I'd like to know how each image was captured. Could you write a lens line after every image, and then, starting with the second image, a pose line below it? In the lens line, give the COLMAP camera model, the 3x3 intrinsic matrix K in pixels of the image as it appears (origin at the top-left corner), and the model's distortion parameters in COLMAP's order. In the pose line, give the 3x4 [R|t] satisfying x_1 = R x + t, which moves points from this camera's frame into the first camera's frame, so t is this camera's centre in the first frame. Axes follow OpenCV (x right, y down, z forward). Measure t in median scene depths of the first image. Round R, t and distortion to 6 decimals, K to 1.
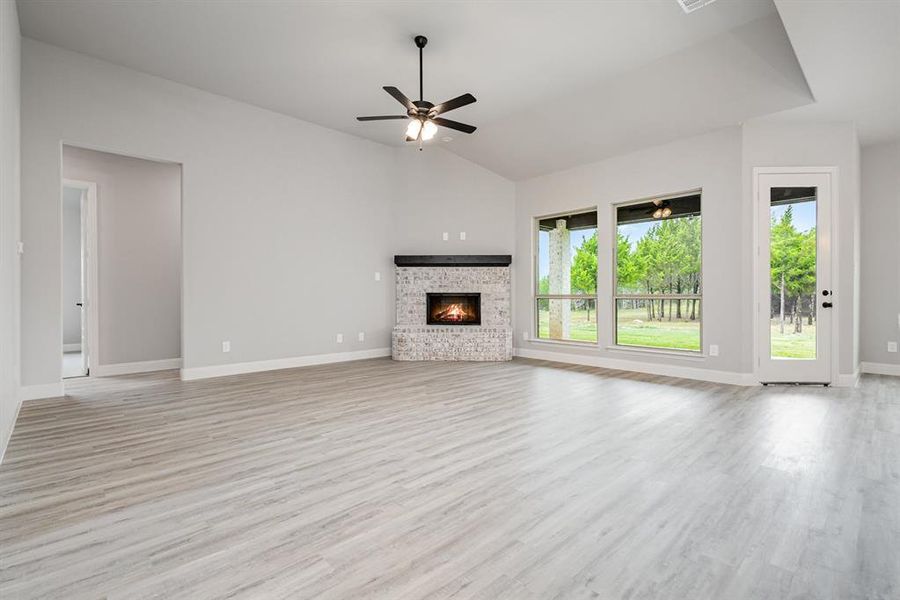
lens RADIAL K [[413.8, 0, 457.3], [0, 413.8, 297.4], [0, 0, 1]] dist [0.006767, -0.001812]
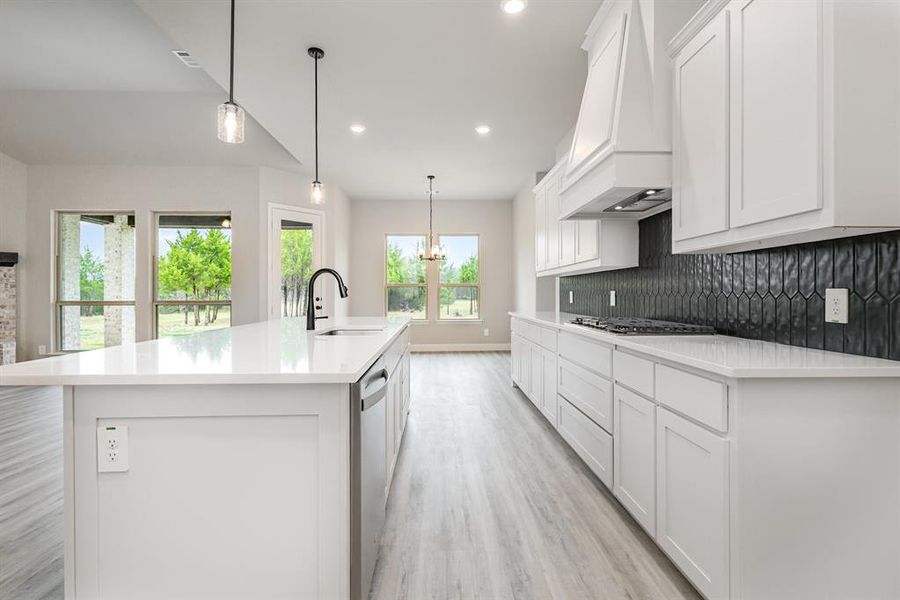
lens RADIAL K [[413.8, 0, 446.4], [0, 413.8, 295.8], [0, 0, 1]] dist [0.006767, -0.001812]
pose [[0.670714, -0.002551, 0.741711, 0.089237], [0.004052, 0.999992, -0.000226, -0.013633], [-0.741705, 0.003157, 0.670719, -0.183902]]
